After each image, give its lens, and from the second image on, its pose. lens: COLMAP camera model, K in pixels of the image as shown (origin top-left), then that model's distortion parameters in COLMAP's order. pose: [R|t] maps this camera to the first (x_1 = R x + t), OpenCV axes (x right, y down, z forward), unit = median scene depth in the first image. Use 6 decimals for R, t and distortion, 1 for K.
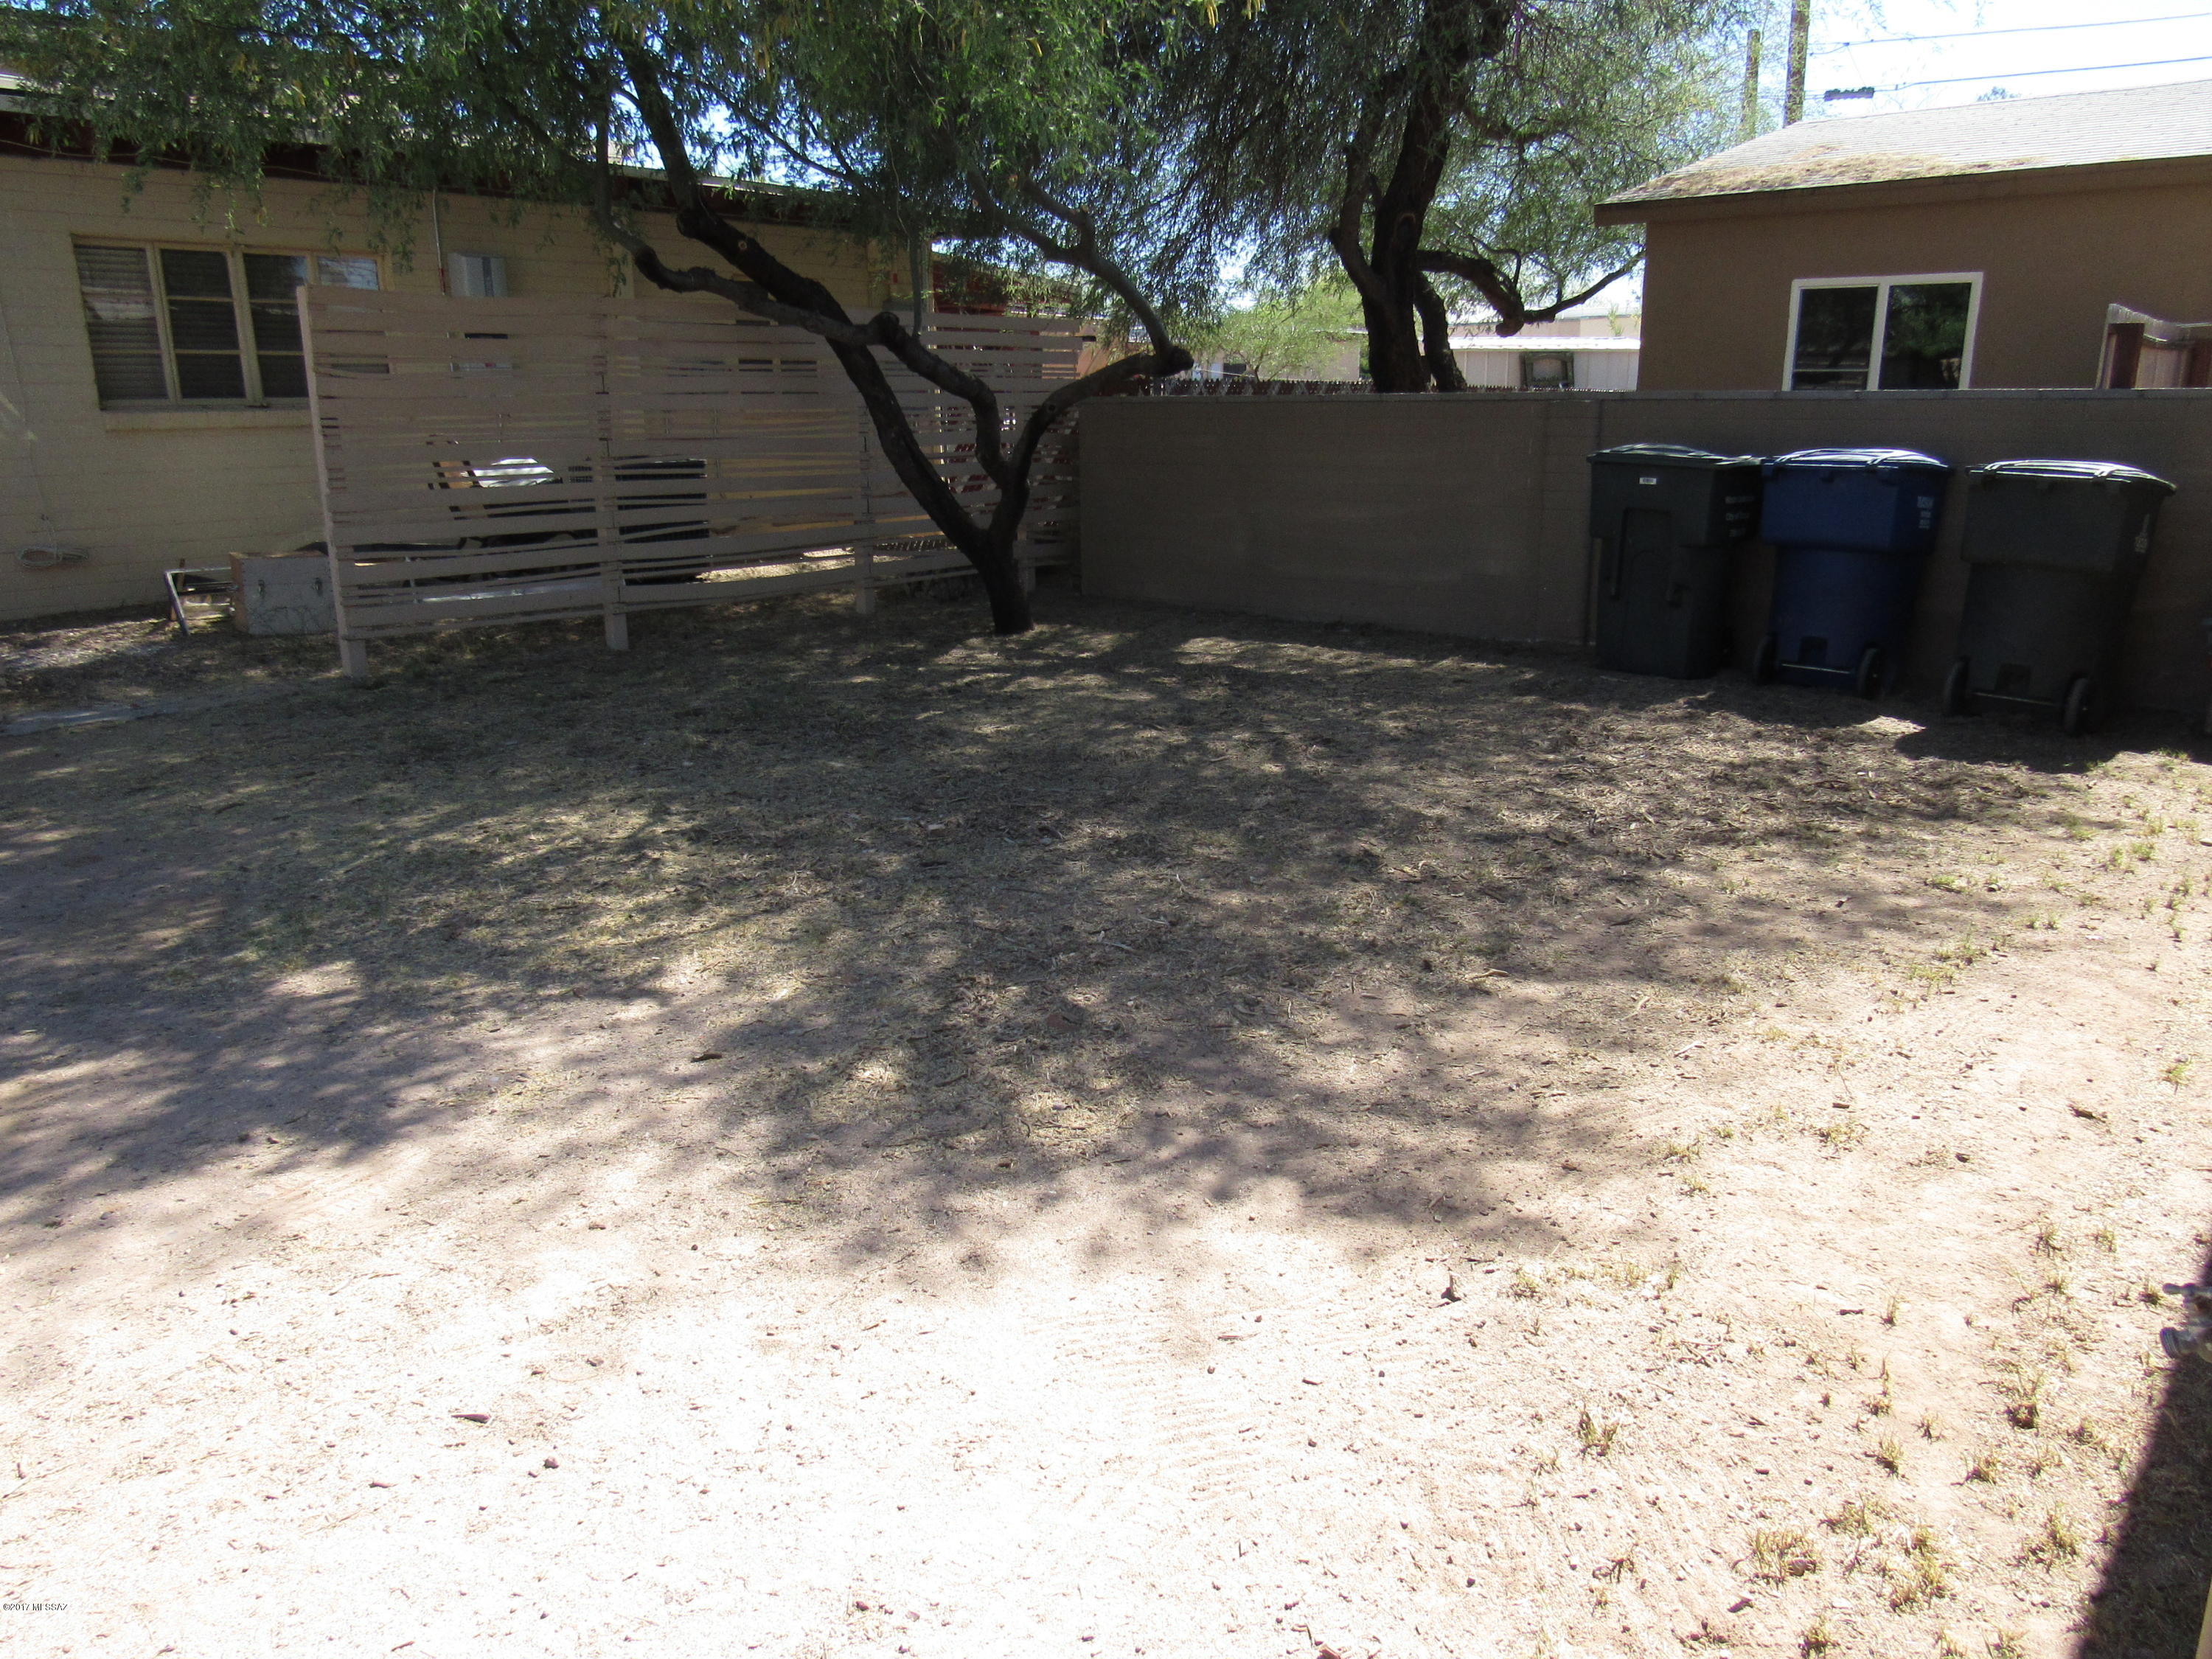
lens RADIAL K [[1580.7, 0, 1106.0], [0, 1580.7, 829.5], [0, 0, 1]] dist [-0.030553, 0.003567]
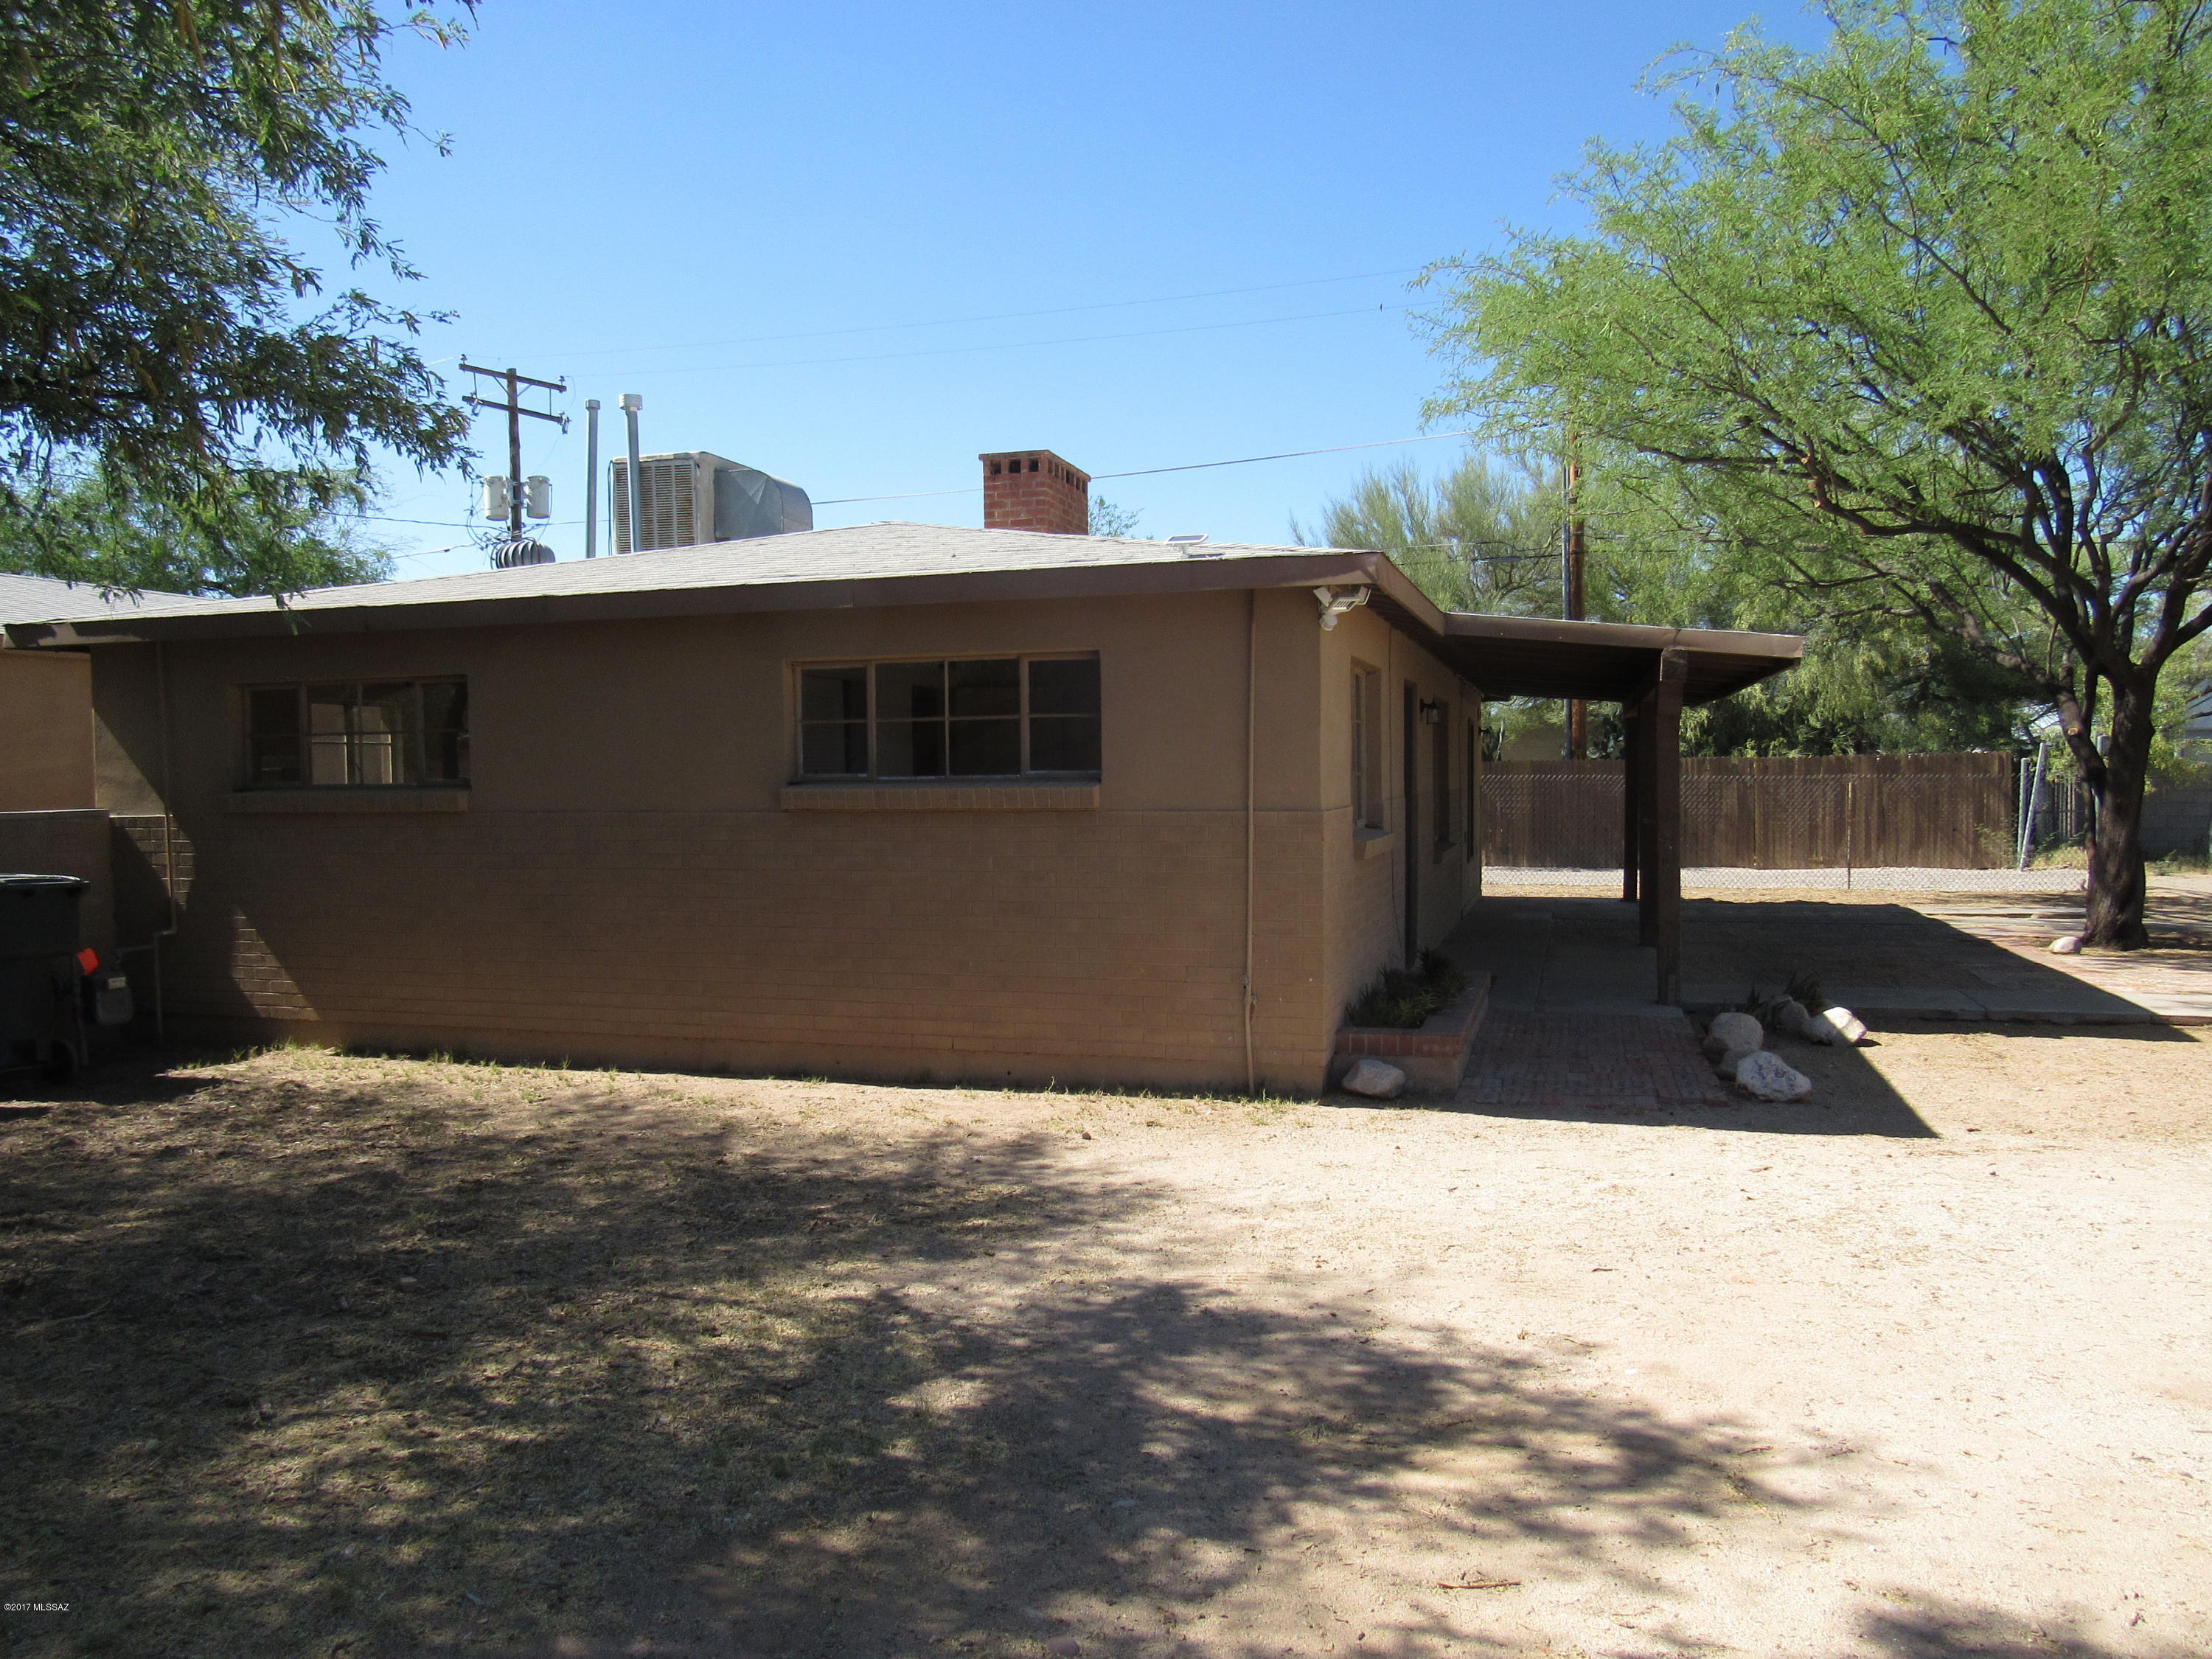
lens RADIAL K [[1580.7, 0, 1106.0], [0, 1580.7, 829.5], [0, 0, 1]] dist [-0.030553, 0.003567]
pose [[-0.383575, -0.020322, 0.923286, -1.744574], [0.256146, 0.958192, 0.127505, -0.422127], [-0.887276, 0.285404, -0.362333, 1.384310]]
